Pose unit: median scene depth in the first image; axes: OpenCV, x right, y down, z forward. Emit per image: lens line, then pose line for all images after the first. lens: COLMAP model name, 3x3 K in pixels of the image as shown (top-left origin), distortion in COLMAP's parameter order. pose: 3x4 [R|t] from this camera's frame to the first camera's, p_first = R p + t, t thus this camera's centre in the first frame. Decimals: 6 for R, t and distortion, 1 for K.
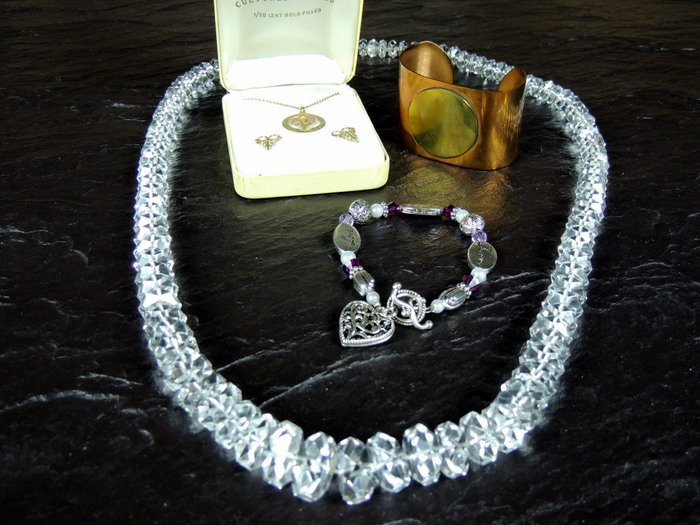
lens RADIAL K [[795.6, 0, 352.5], [0, 795.6, 262.2], [0, 0, 1]] dist [-0.061680, 0.000000]
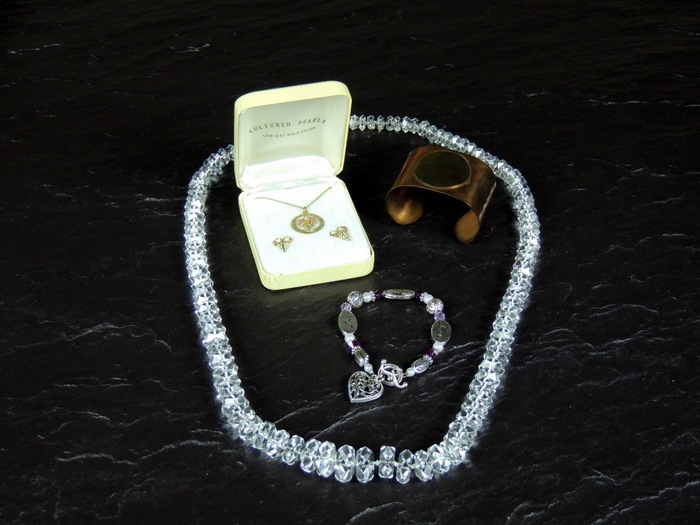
lens RADIAL K [[1230.8, 0, 350.8], [0, 1230.8, 260.5], [0, 0, 1]] dist [-0.085968, 0.000000]
pose [[0.998508, -0.047379, 0.027135, -0.069117], [0.045504, 0.996781, 0.066002, -0.352534], [-0.030175, -0.064669, 0.997450, -1.485892]]
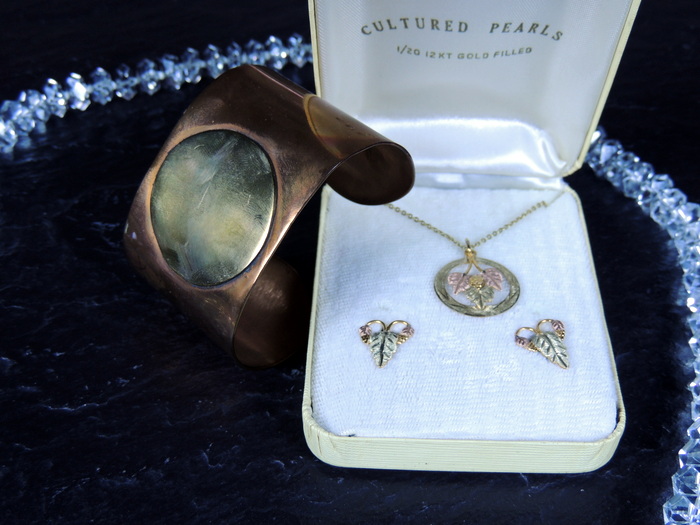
lens RADIAL K [[953.9, 0, 353.6], [0, 953.9, 265.4], [0, 0, 1]] dist [-0.089580, 0.000000]
pose [[0.972806, 0.144740, -0.180827, -0.032679], [-0.120921, 0.983234, 0.136489, -0.381989], [0.197550, -0.110912, 0.973998, 0.577874]]
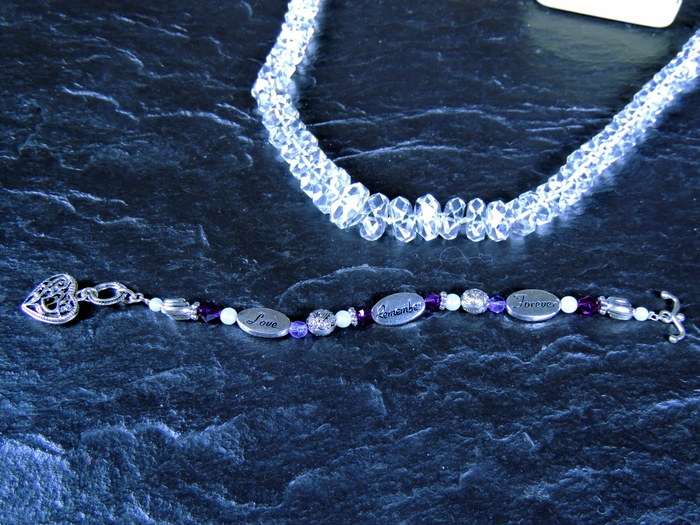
lens RADIAL K [[708.5, 0, 347.9], [0, 708.5, 262.3], [0, 0, 1]] dist [-0.056164, 0.000000]
pose [[0.931527, 0.293204, -0.215149, 0.195423], [-0.209193, 0.915935, 0.342494, -0.064996], [0.297483, -0.274035, 0.914554, -0.103916]]
